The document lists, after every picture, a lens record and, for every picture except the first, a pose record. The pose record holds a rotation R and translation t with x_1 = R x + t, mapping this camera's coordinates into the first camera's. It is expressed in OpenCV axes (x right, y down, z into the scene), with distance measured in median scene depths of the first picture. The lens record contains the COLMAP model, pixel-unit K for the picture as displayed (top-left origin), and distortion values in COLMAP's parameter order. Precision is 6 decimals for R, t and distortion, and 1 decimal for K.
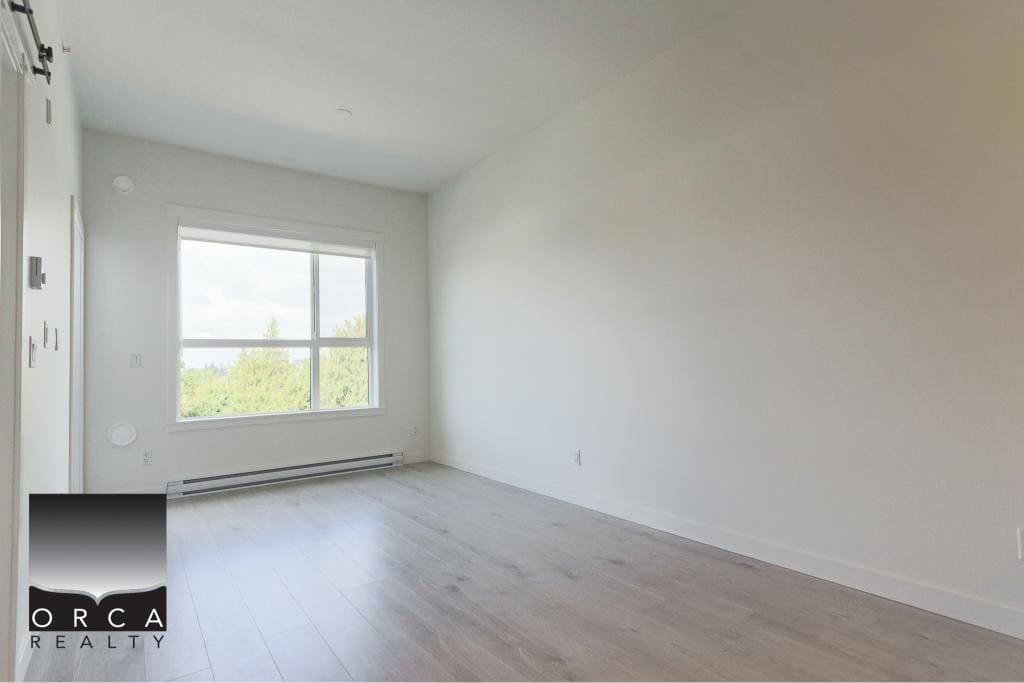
lens RADIAL K [[517.7, 0, 510.8], [0, 517.7, 348.5], [0, 0, 1]] dist [-0.005565, -0.001367]
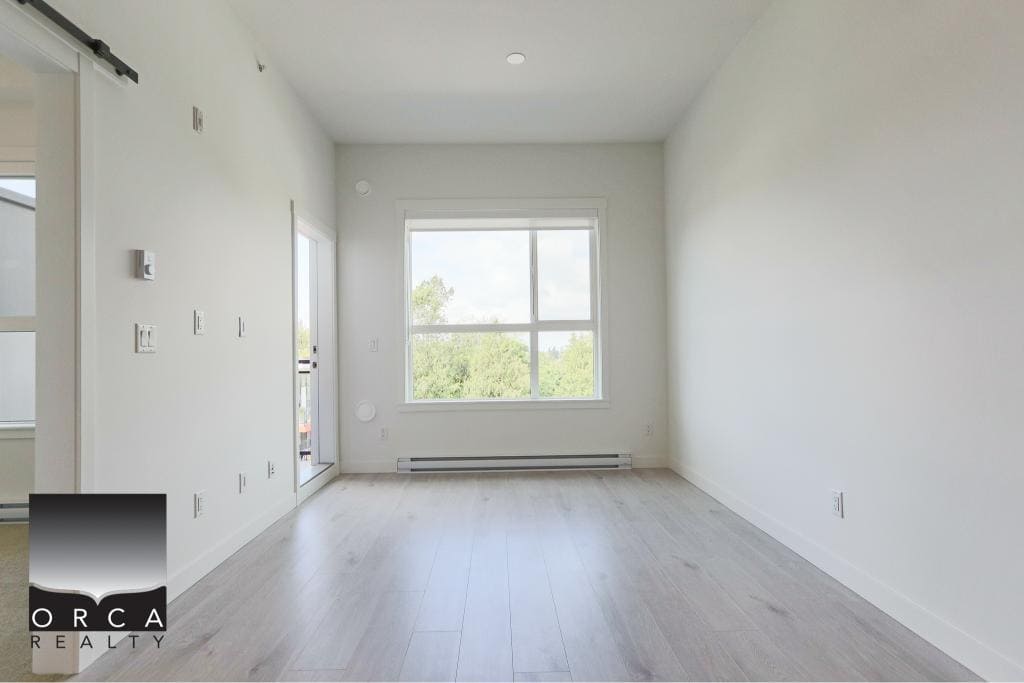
lens RADIAL K [[517.7, 0, 505.3], [0, 517.7, 348.4], [0, 0, 1]] dist [-0.005565, -0.001367]
pose [[0.815116, 0.005076, -0.579275, 0.120474], [0.011806, 0.999608, 0.025372, 0.003757], [0.579177, -0.027520, 0.814737, 0.204870]]
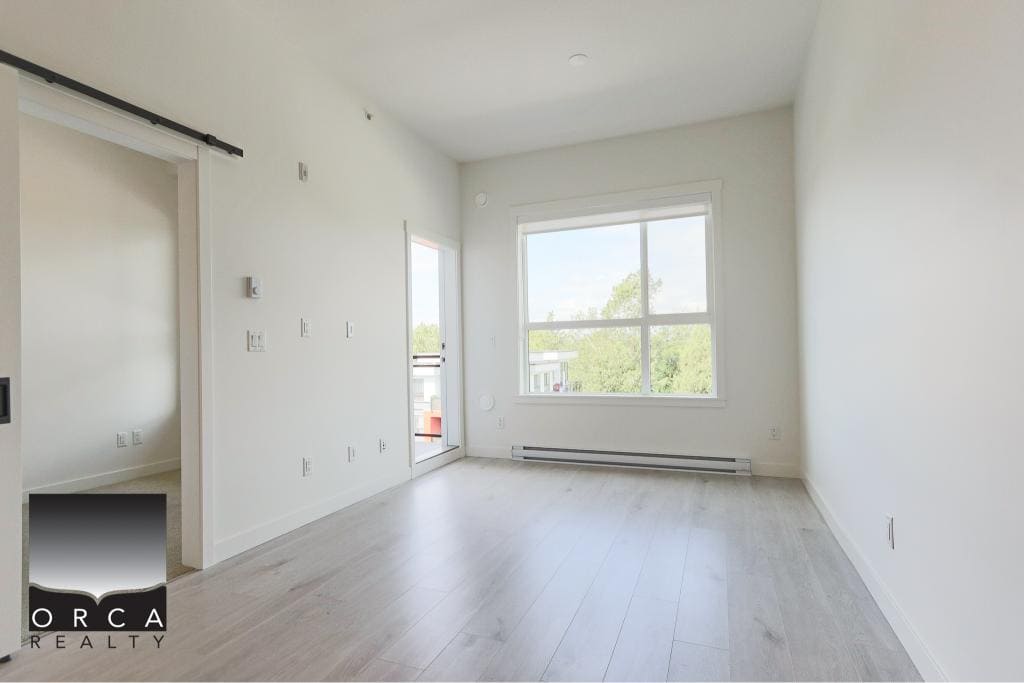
lens RADIAL K [[517.7, 0, 502.0], [0, 517.7, 347.5], [0, 0, 1]] dist [-0.005565, -0.001367]
pose [[0.516216, 0.007562, -0.856425, 0.270947], [0.030372, 0.999170, 0.027130, 0.003030], [0.855920, -0.040017, 0.515558, 0.310837]]
